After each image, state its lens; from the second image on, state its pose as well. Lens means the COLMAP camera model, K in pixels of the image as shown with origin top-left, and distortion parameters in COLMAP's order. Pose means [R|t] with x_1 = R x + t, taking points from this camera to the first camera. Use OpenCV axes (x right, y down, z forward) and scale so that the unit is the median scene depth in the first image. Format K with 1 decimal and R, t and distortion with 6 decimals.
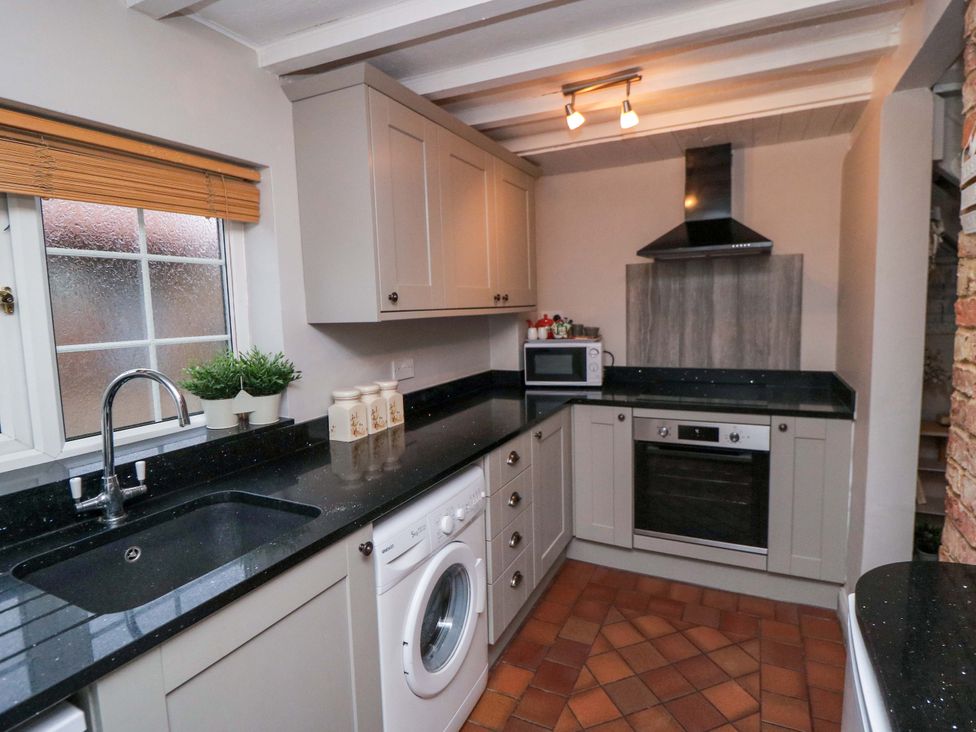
lens RADIAL K [[524.0, 0, 506.2], [0, 524.0, 356.9], [0, 0, 1]] dist [-0.002507, -0.011353]
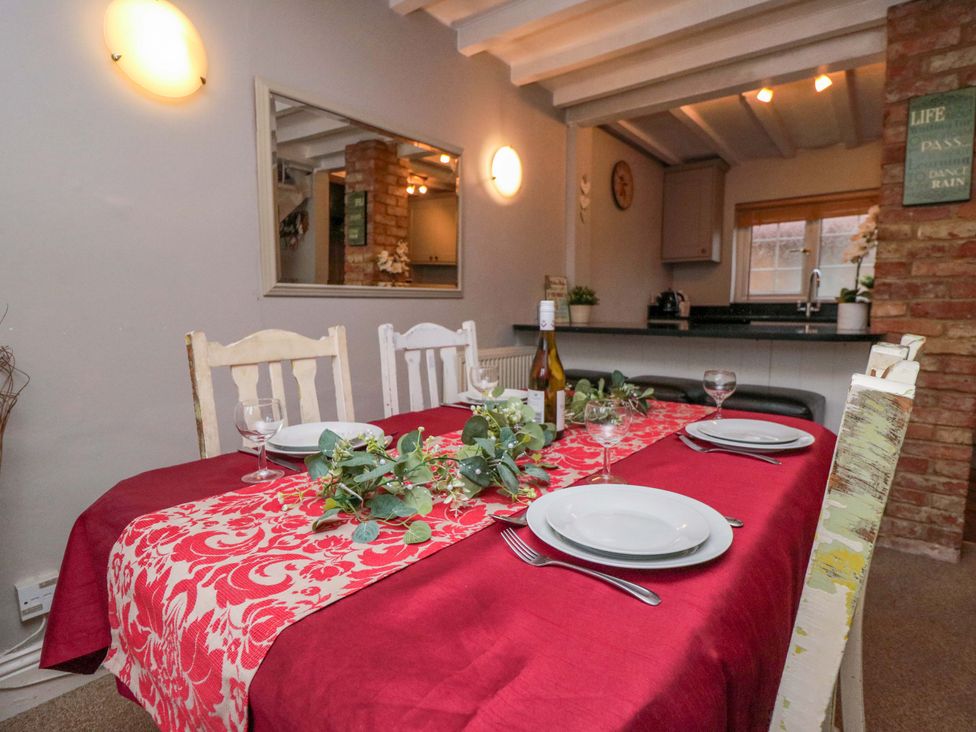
lens RADIAL K [[511.4, 0, 495.2], [0, 511.4, 359.4], [0, 0, 1]] dist [0.002834, -0.012383]
pose [[-0.220433, 0.125653, -0.967275, 1.835651], [-0.094896, 0.984201, 0.149478, 0.180792], [0.970775, 0.124740, -0.205026, -0.147678]]
